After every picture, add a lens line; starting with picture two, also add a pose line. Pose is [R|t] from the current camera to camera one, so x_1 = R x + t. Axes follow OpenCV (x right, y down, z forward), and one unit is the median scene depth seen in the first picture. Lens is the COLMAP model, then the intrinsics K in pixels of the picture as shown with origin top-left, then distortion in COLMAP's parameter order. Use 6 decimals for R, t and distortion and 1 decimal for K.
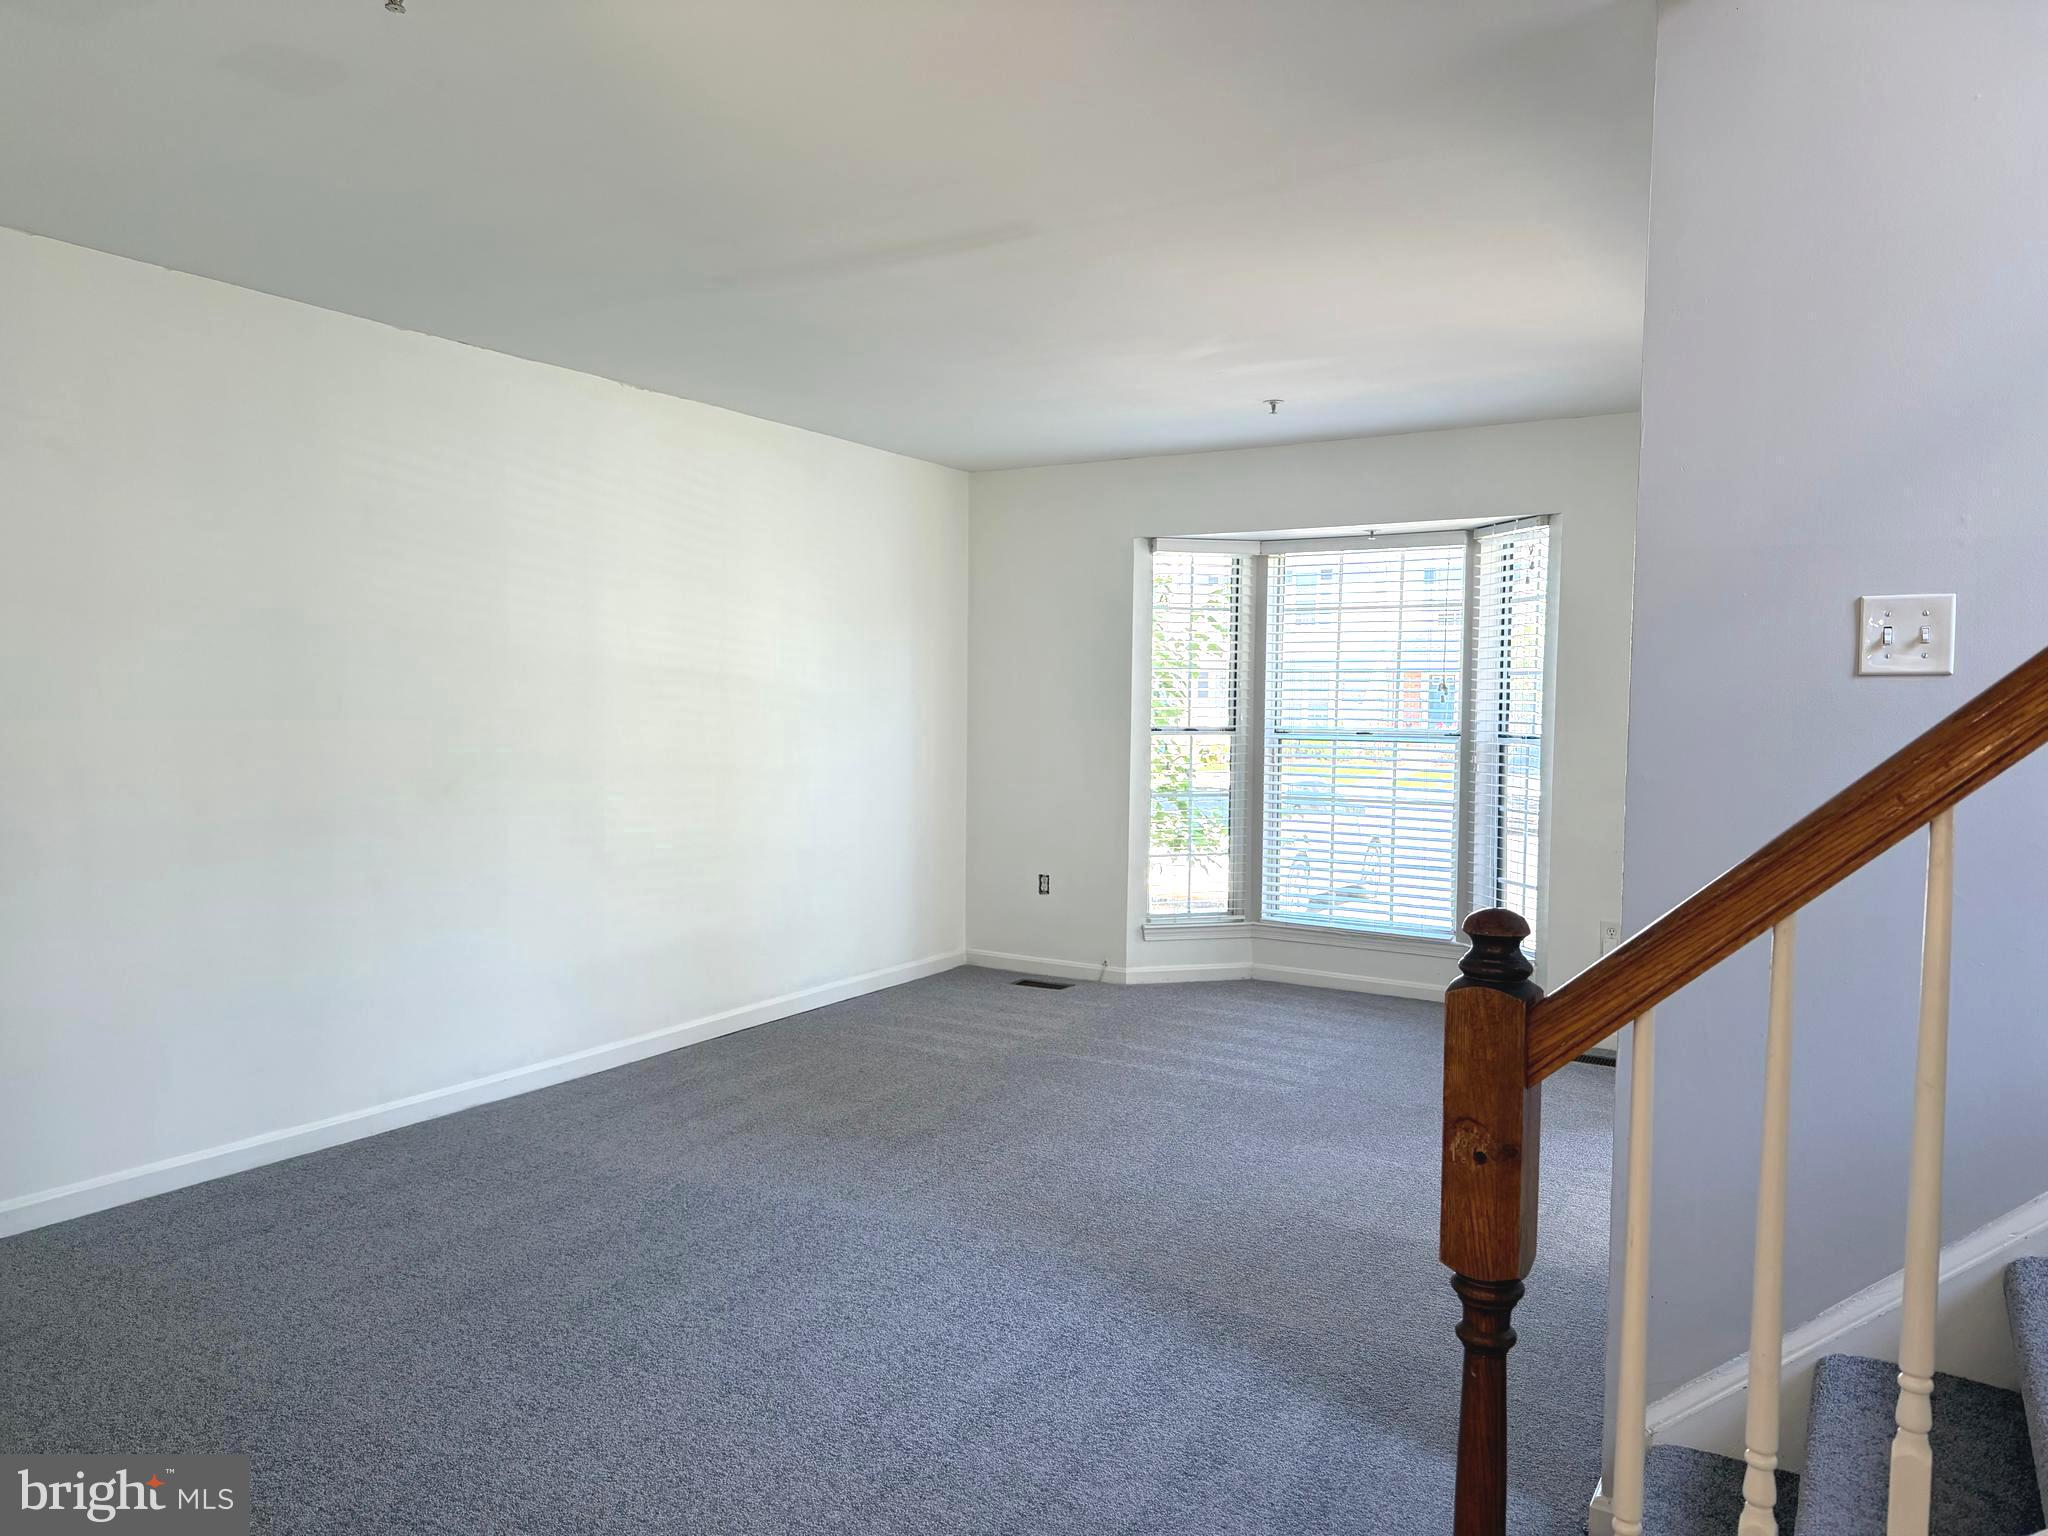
lens RADIAL K [[1439.9, 0, 1015.1], [0, 1439.9, 771.5], [0, 0, 1]] dist [0.096560, -0.116549]
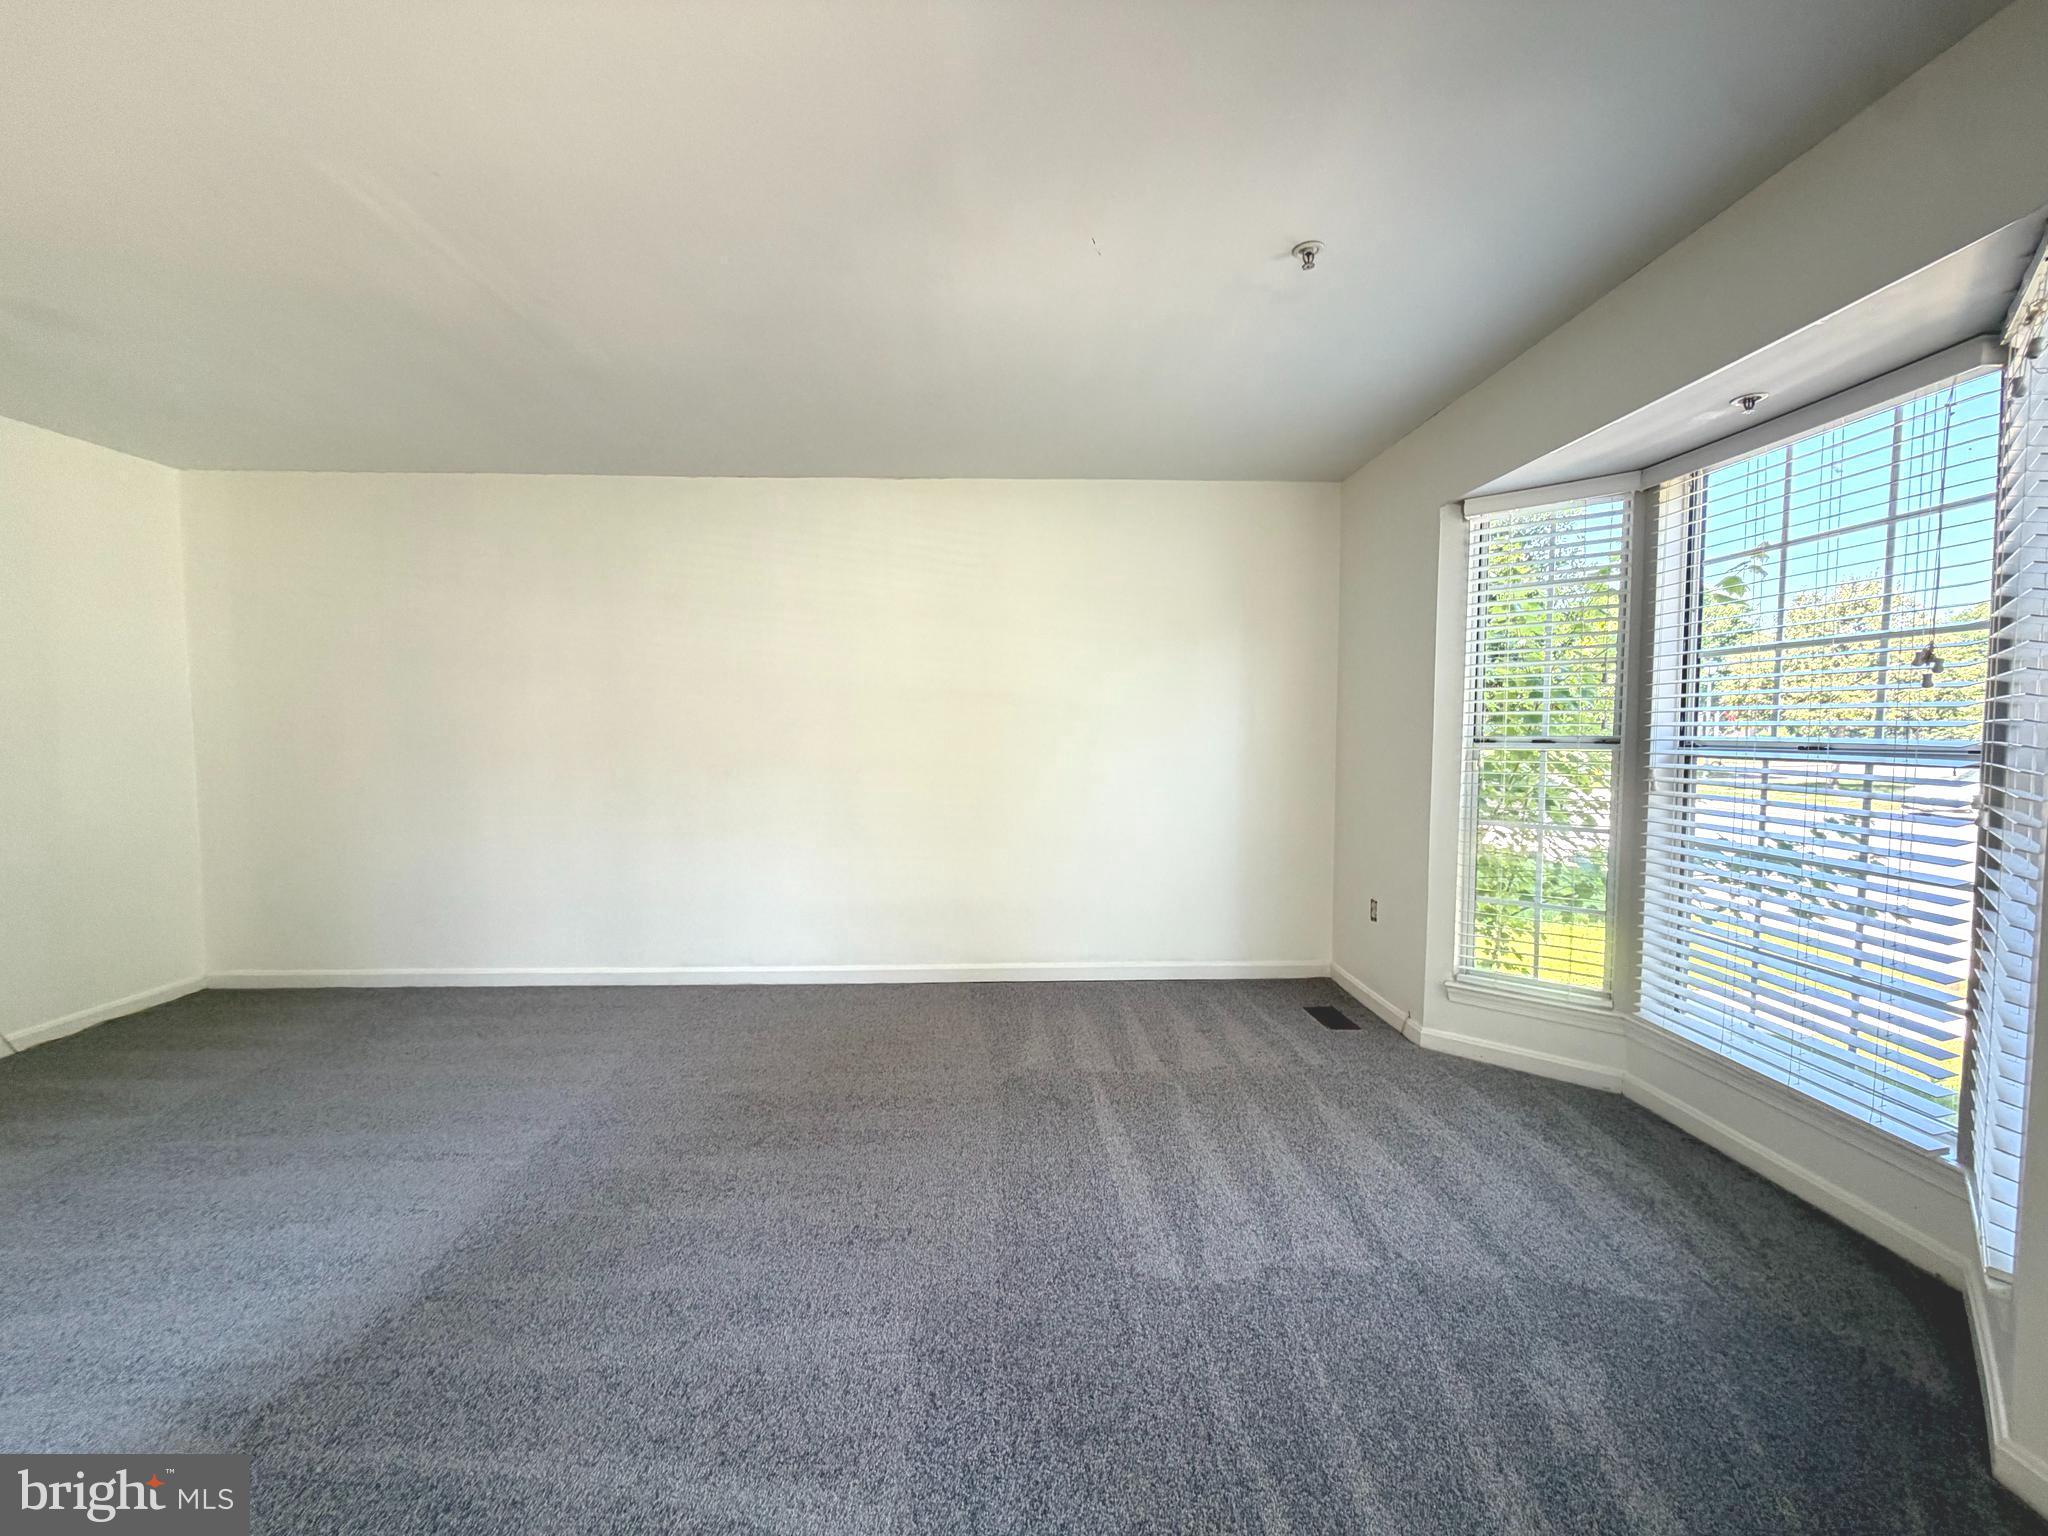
lens RADIAL K [[823.2, 0, 1027.2], [0, 823.2, 769.6], [0, 0, 1]] dist [0.000719, 0.000064]
pose [[0.541530, 0.033406, -0.840017, 0.348678], [-0.036892, 0.999192, 0.015953, -0.010990], [0.839871, 0.022351, 0.542325, 0.550265]]
